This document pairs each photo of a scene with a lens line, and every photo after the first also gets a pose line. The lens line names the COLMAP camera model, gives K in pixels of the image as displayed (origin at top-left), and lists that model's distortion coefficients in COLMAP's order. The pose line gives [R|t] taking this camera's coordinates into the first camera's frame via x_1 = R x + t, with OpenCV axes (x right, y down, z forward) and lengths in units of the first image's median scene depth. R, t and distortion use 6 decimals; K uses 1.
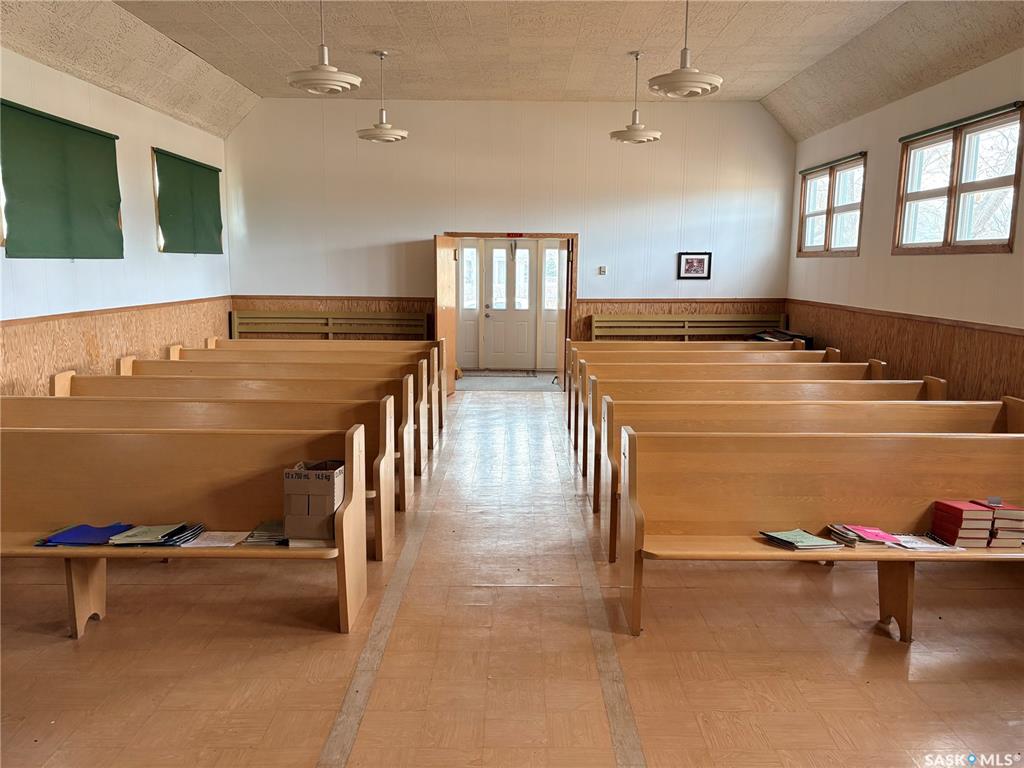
lens RADIAL K [[771.7, 0, 512.0], [0, 771.7, 384.0], [0, 0, 1]] dist [0.151155, 0.000051]
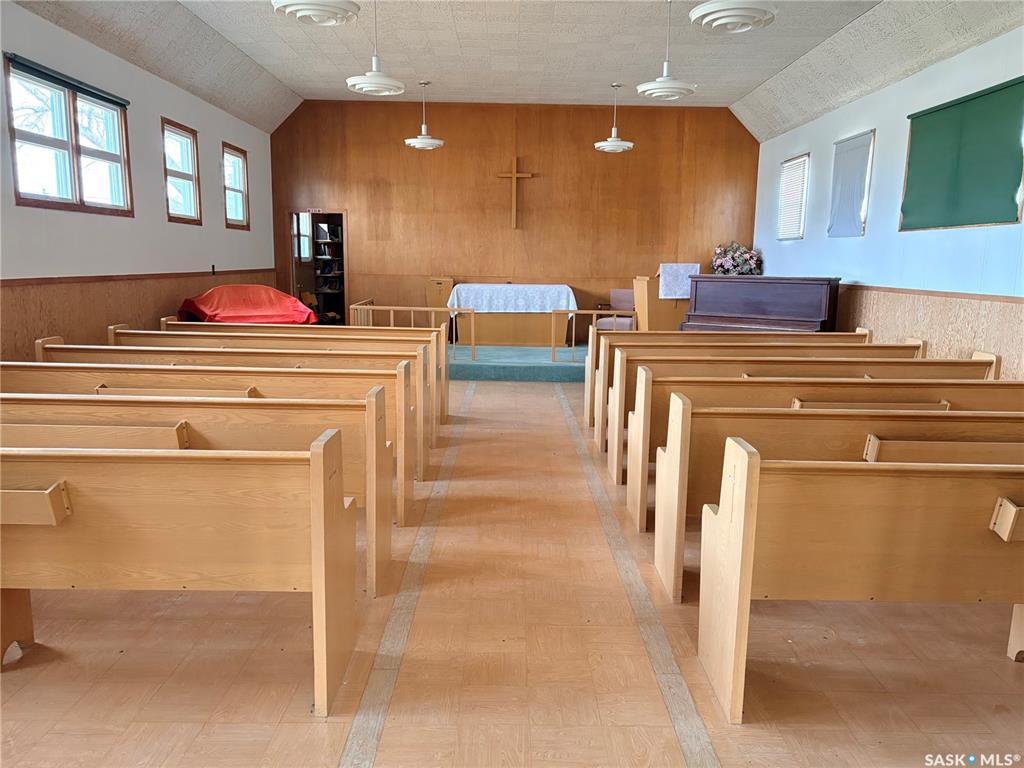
lens RADIAL K [[771.7, 0, 512.0], [0, 771.7, 384.0], [0, 0, 1]] dist [0.151155, 0.000051]
pose [[-0.999645, -0.026045, -0.005584, 0.003750], [-0.026509, 0.952245, 0.304182, -0.280469], [-0.002605, 0.304222, -0.952598, 2.027631]]
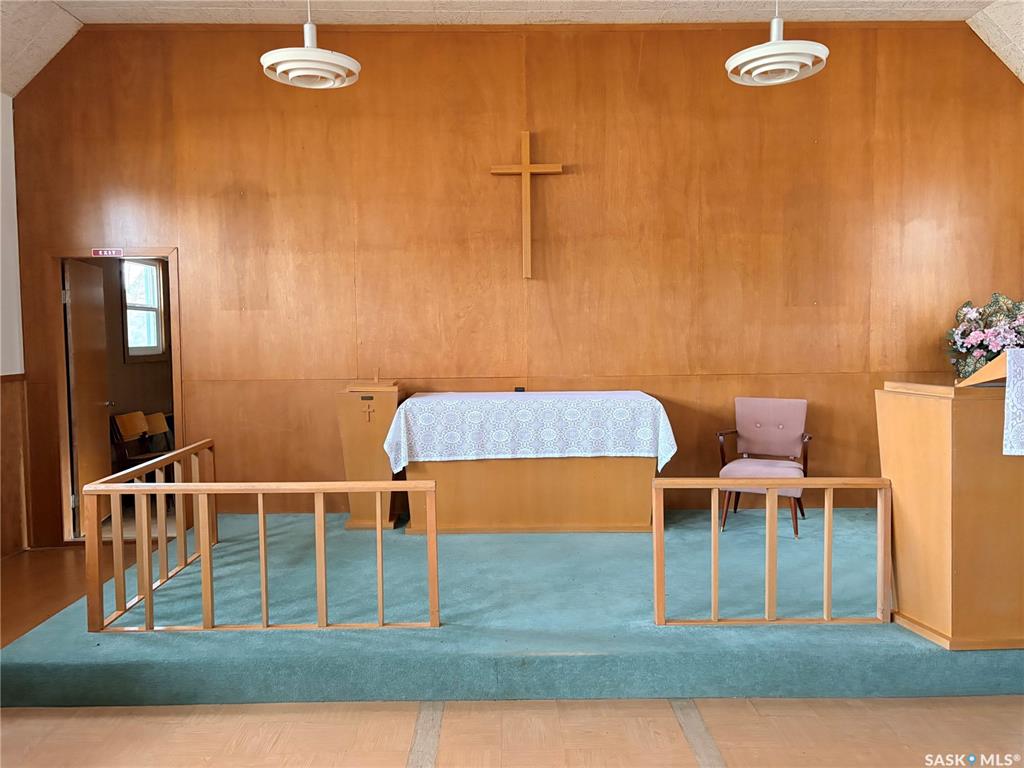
lens RADIAL K [[771.7, 0, 512.0], [0, 771.7, 384.0], [0, 0, 1]] dist [0.151155, 0.000051]
pose [[-0.999960, -0.002039, -0.008726, 0.018343], [-0.003800, 0.978350, 0.206924, -0.175701], [0.008115, 0.206948, -0.978318, 1.316262]]
